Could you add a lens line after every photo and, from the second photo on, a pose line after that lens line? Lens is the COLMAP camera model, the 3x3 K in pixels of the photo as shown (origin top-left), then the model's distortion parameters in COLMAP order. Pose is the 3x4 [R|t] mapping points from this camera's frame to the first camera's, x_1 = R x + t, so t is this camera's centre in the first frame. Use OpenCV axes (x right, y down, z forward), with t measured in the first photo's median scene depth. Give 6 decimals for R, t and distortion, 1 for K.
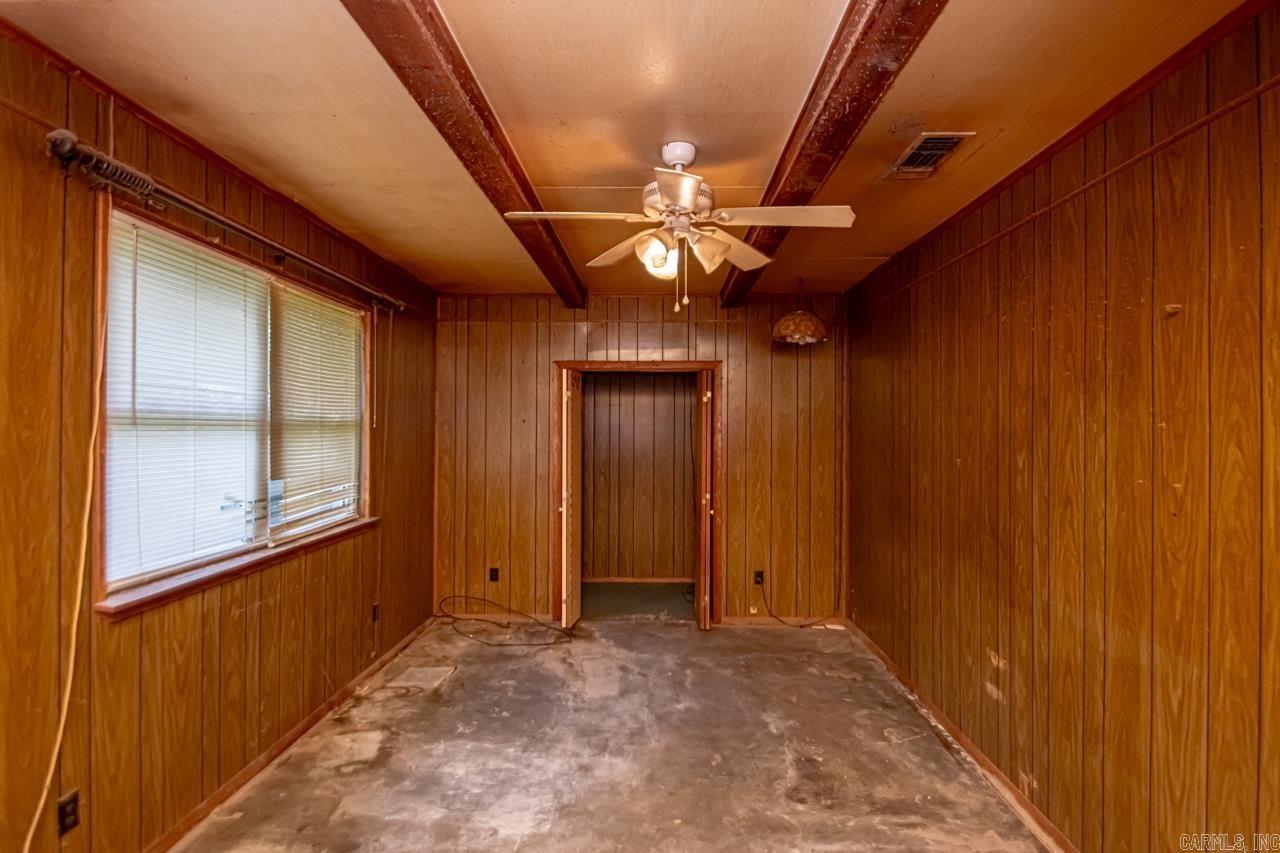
lens RADIAL K [[586.8, 0, 644.6], [0, 586.8, 424.7], [0, 0, 1]] dist [-0.020749, -0.005199]
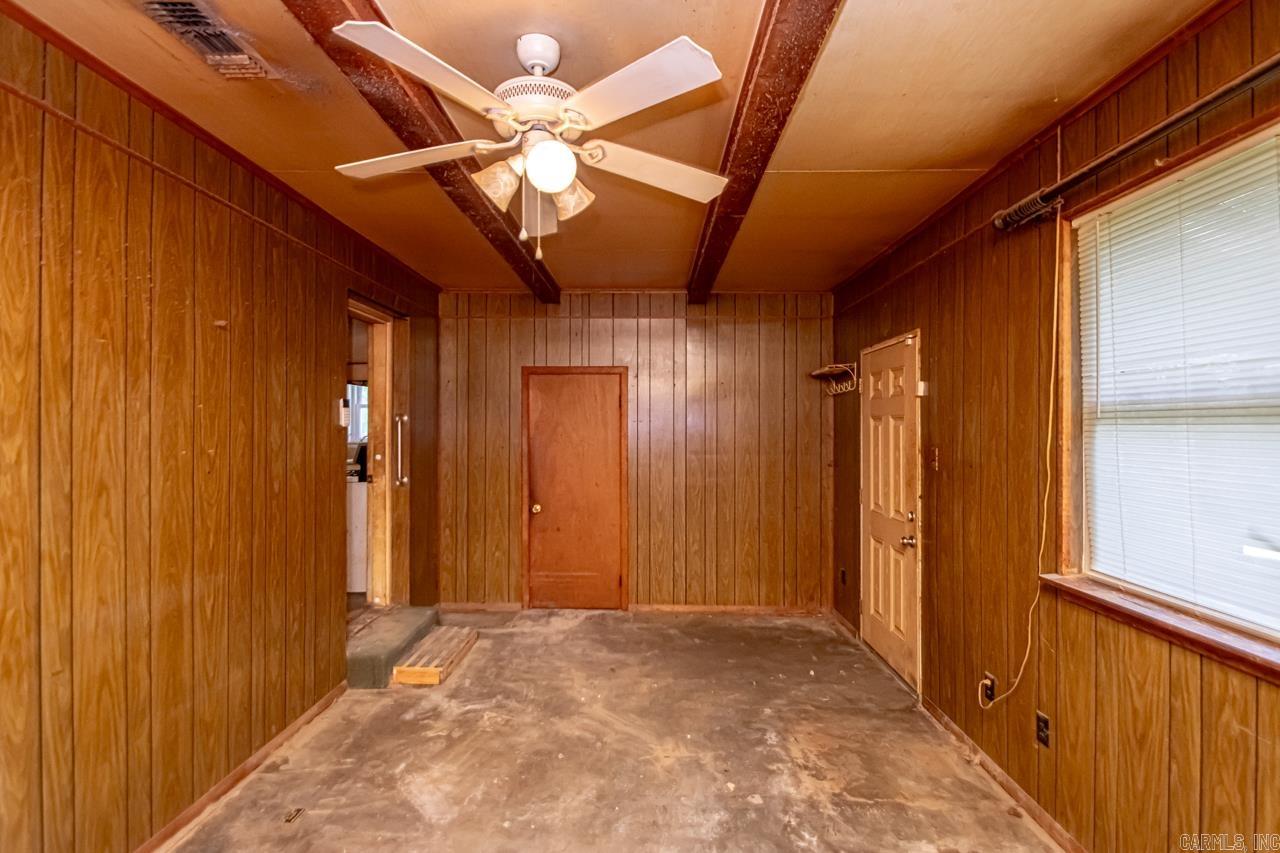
lens RADIAL K [[586.8, 0, 636.5], [0, 586.8, 430.9], [0, 0, 1]] dist [-0.020749, -0.005199]
pose [[-0.999768, -0.021528, -0.000012, -0.069832], [-0.021528, 0.999768, -0.000659, 0.030504], [0.000026, -0.000658, -1.000000, 1.977338]]
